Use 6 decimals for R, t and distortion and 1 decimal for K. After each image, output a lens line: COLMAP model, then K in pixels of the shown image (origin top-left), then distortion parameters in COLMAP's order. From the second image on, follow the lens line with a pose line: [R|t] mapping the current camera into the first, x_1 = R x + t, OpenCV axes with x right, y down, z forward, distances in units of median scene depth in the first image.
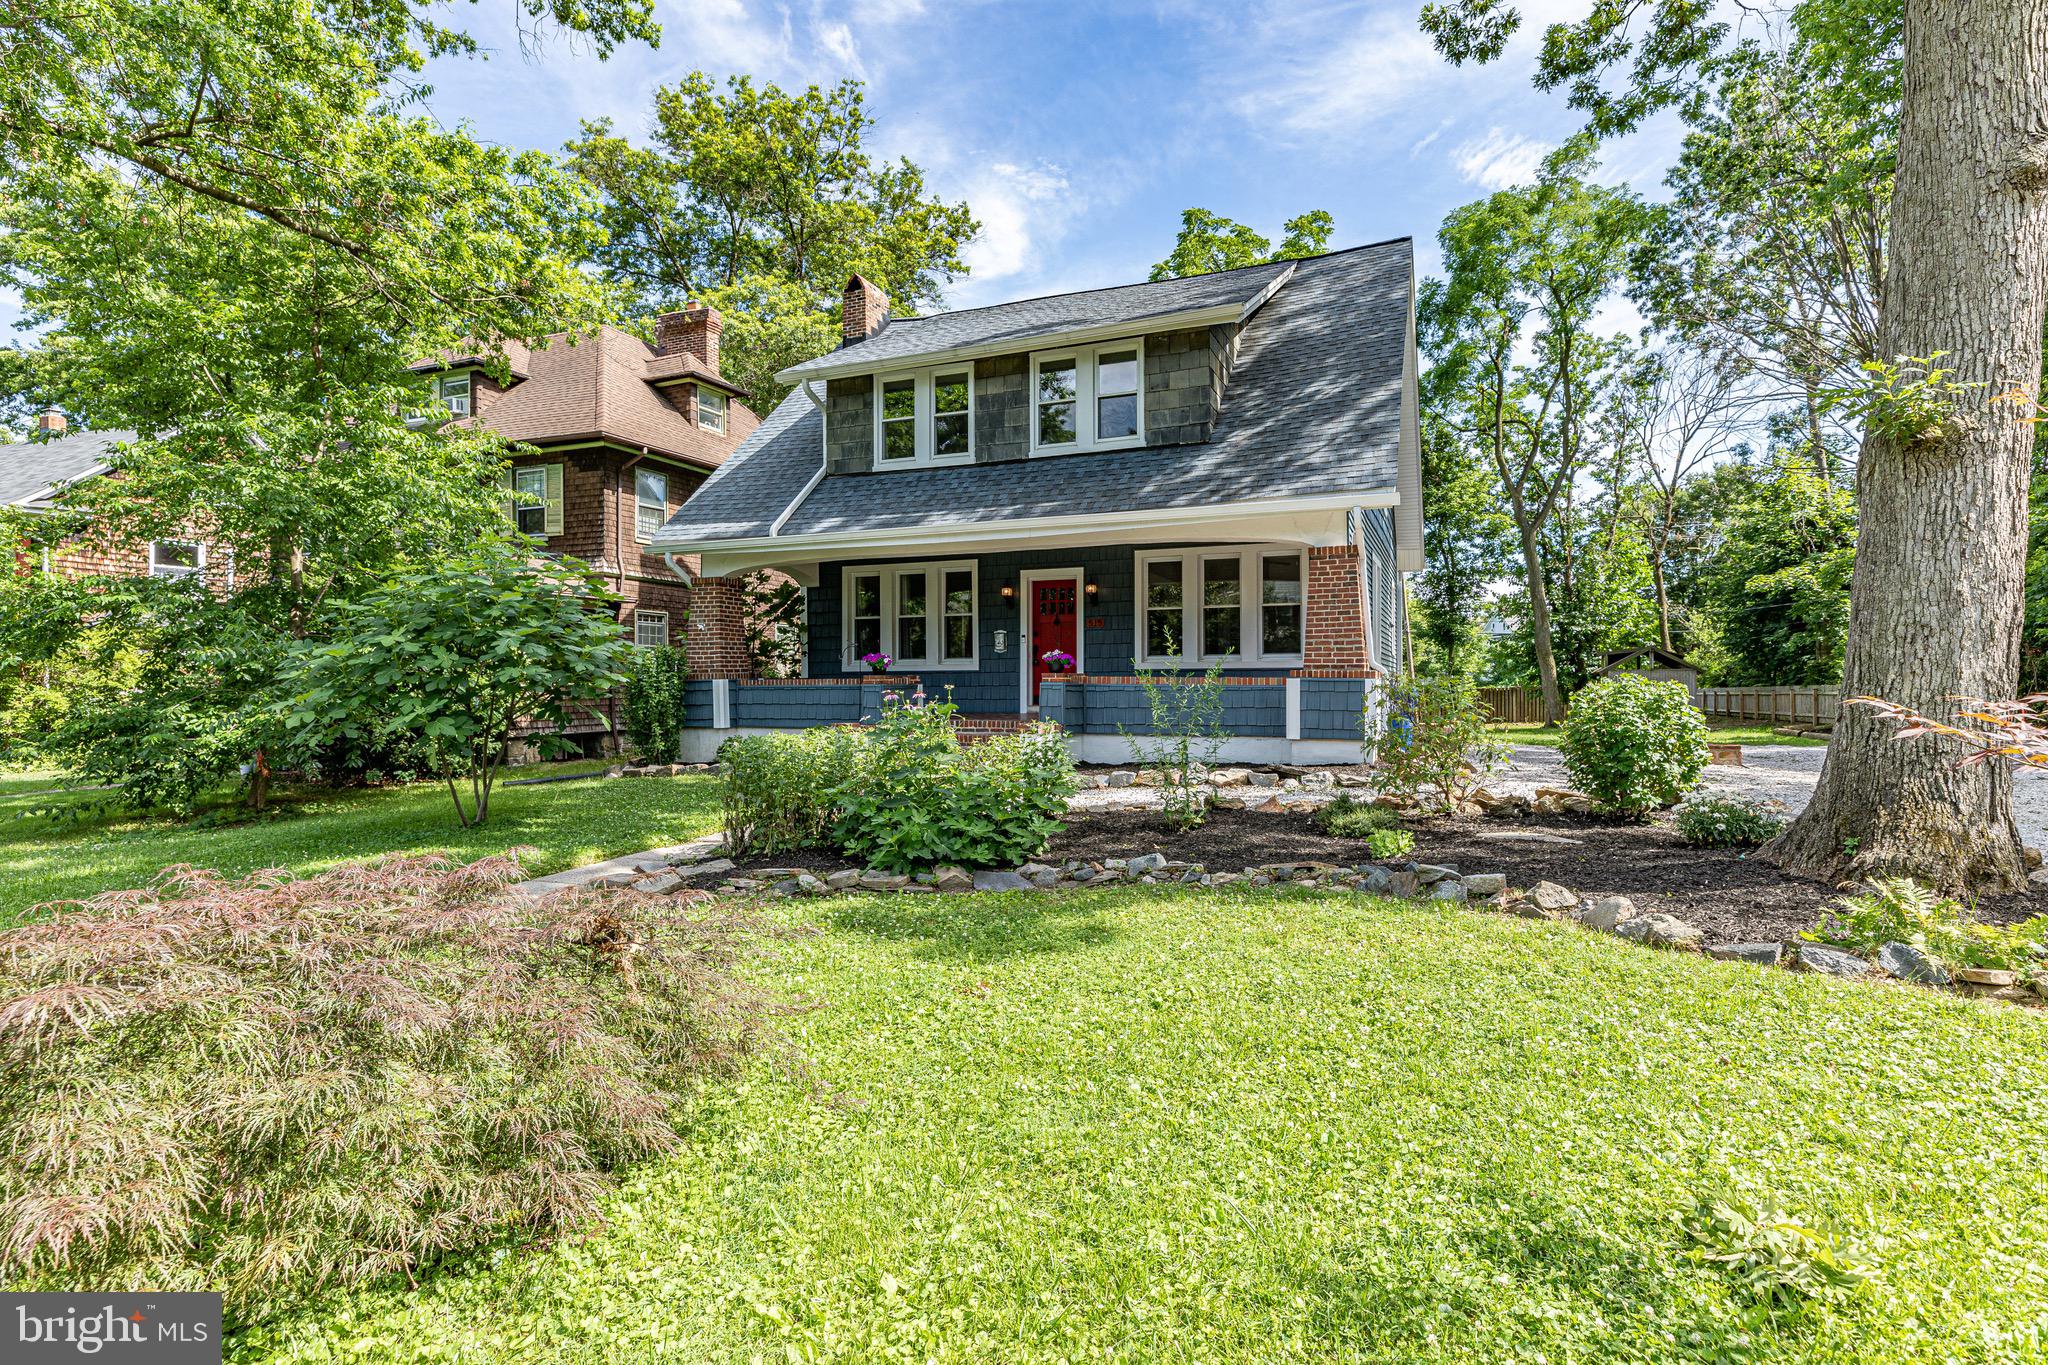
lens RADIAL K [[1030.4, 0, 1034.8], [0, 1030.4, 687.7], [0, 0, 1]] dist [-0.001162, -0.000798]
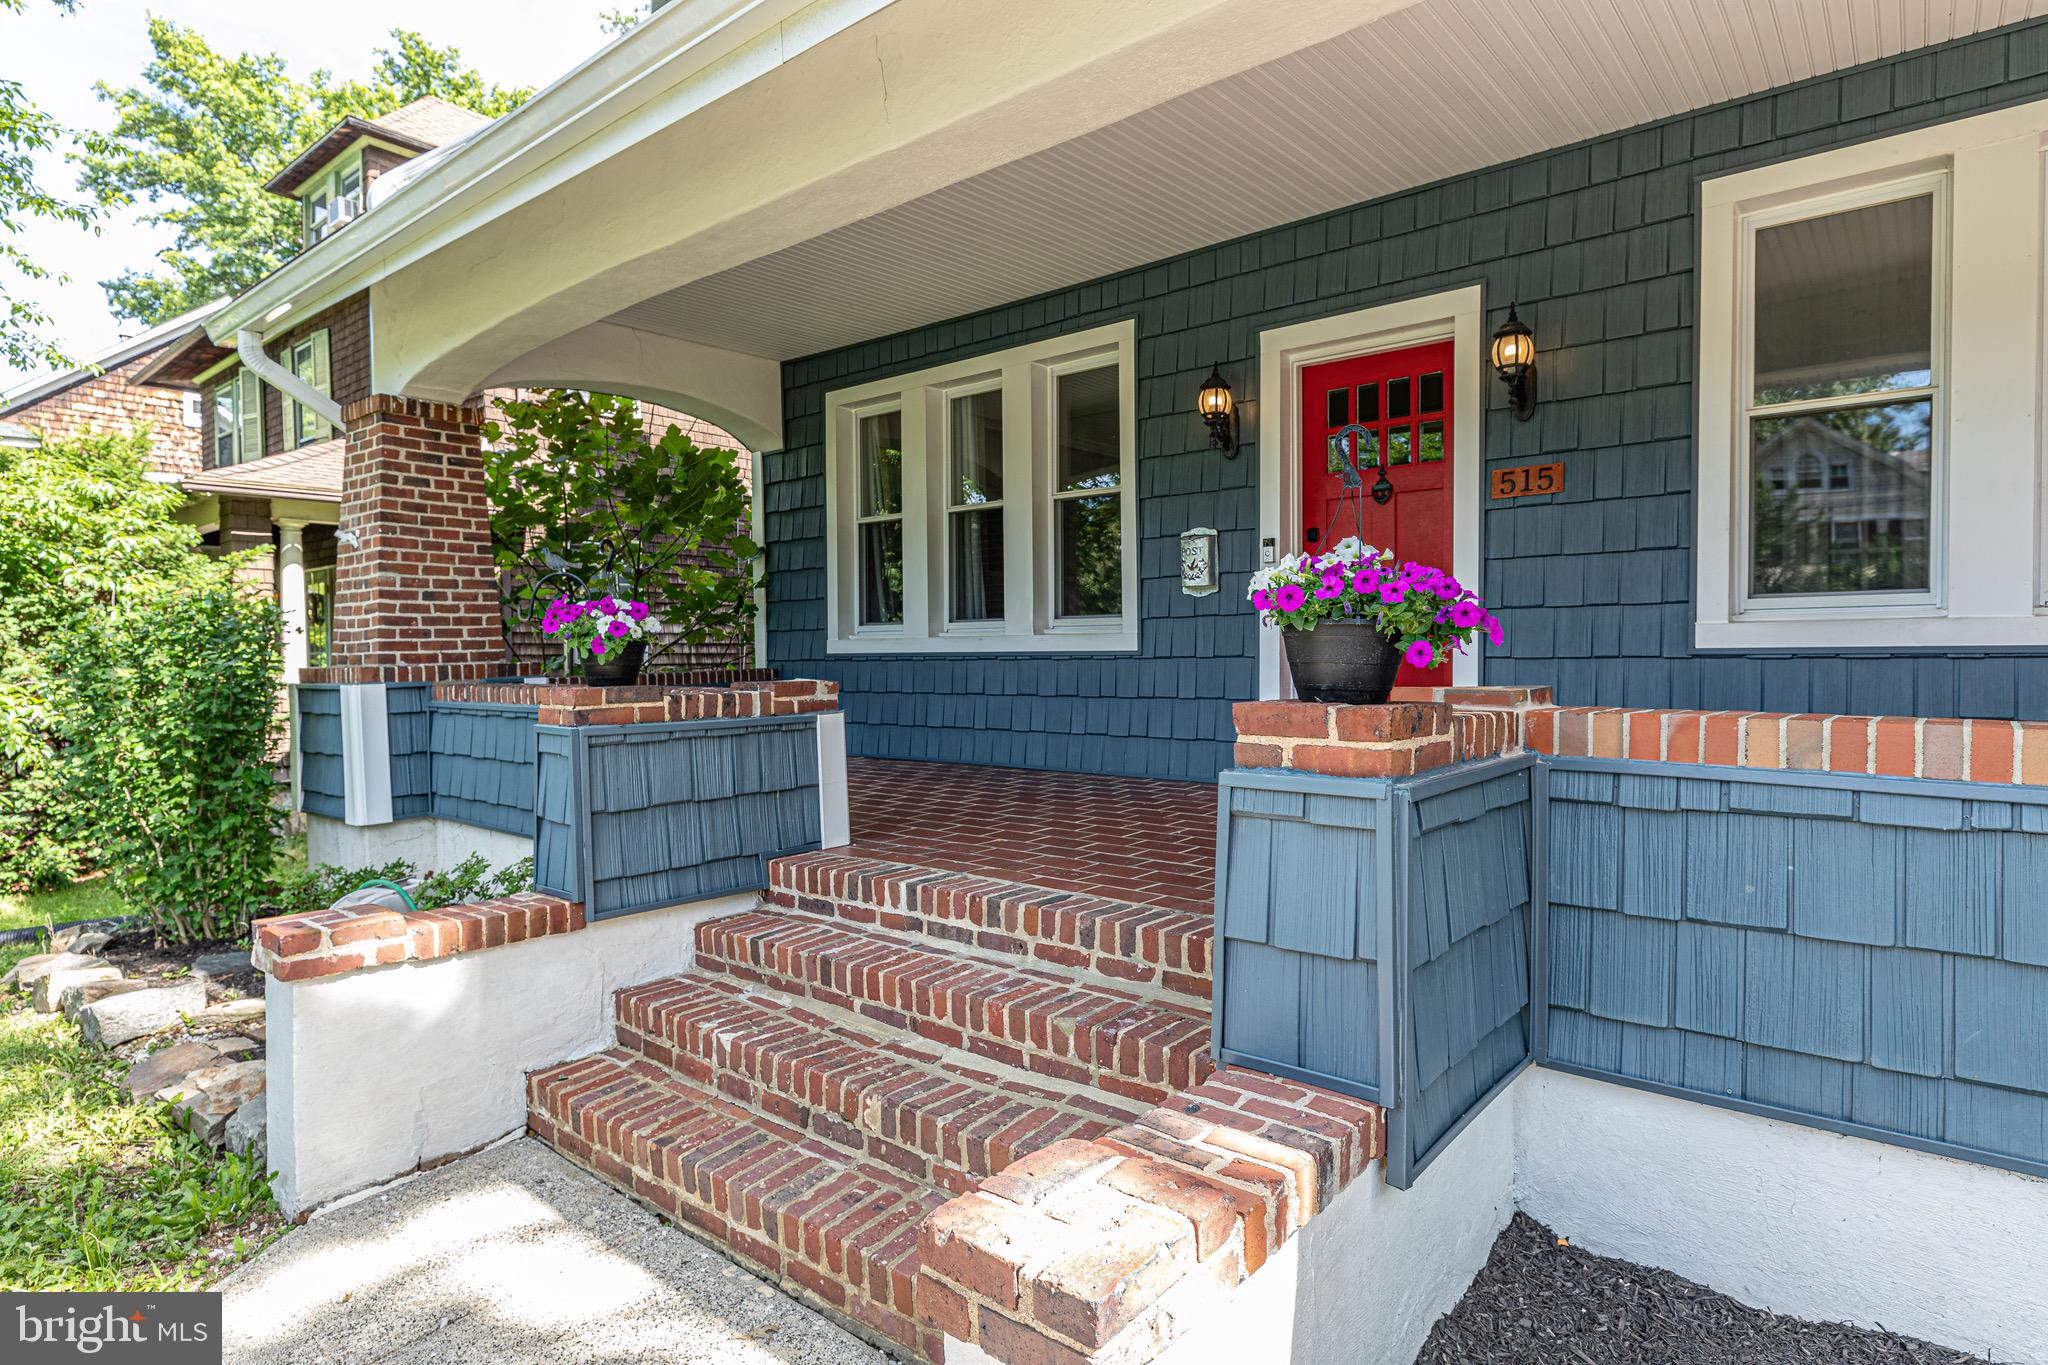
lens RADIAL K [[1110.7, 0, 1024.0], [0, 1110.7, 682.5], [0, 0, 1]] dist [0.000285, -0.000059]
pose [[0.951573, 0.003580, -0.307401, 0.020243], [0.003710, 0.999726, 0.023127, -0.014399], [0.307399, -0.023147, 0.951299, 0.605905]]
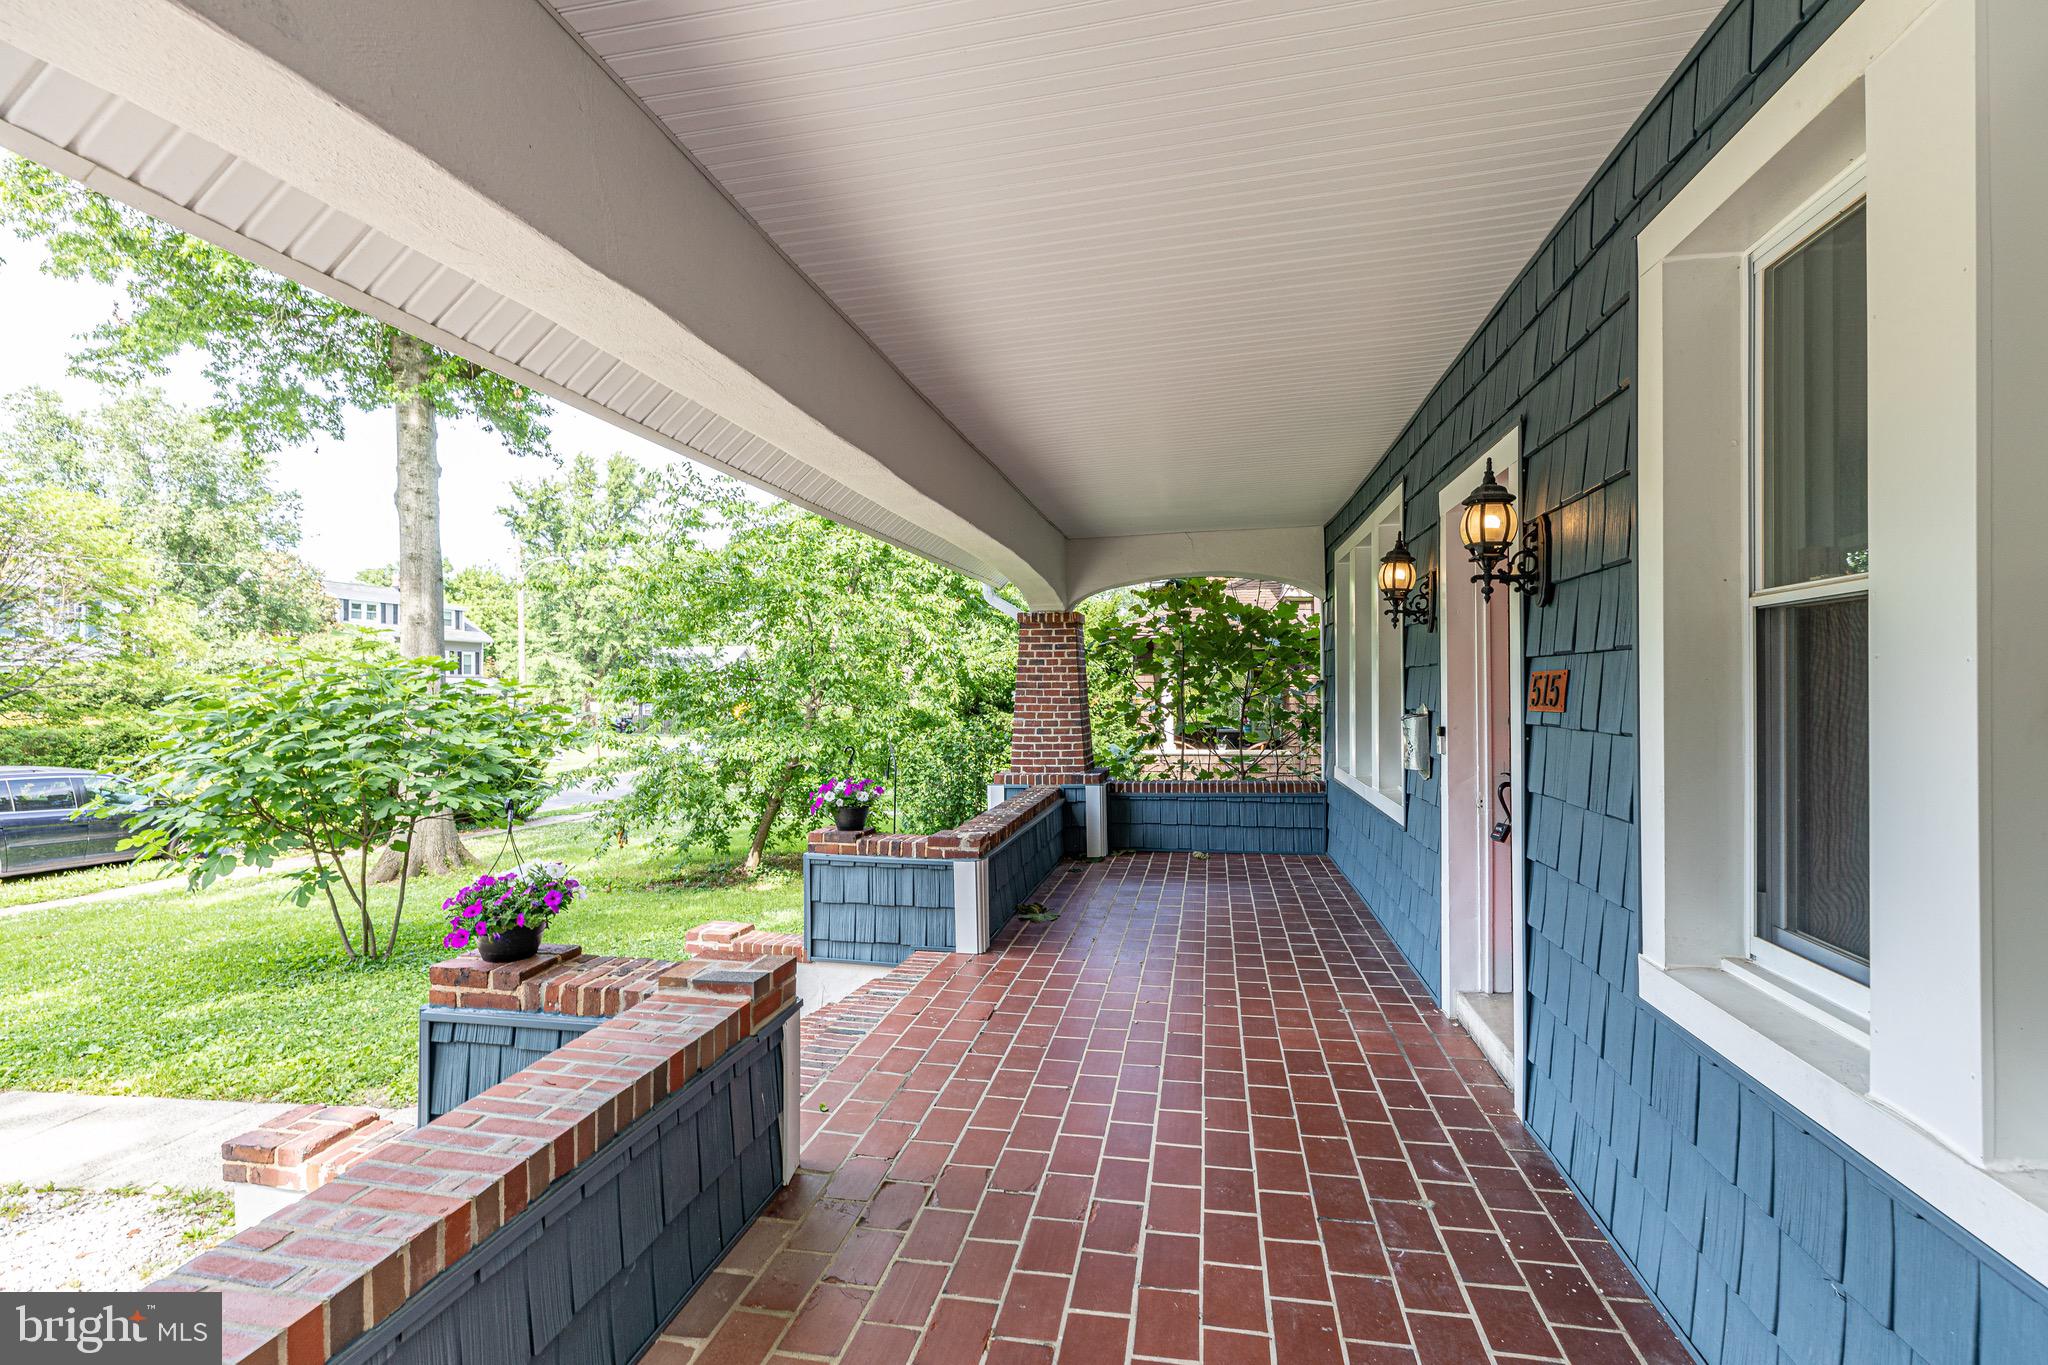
lens RADIAL K [[912.0, 0, 1031.7], [0, 912.0, 679.7], [0, 0, 1]] dist [0.000334, 0.000045]
pose [[0.200186, -0.007249, -0.979731, 0.190413], [0.002440, 0.999973, -0.006900, -0.056765], [0.979755, -0.001010, 0.200198, 0.779471]]
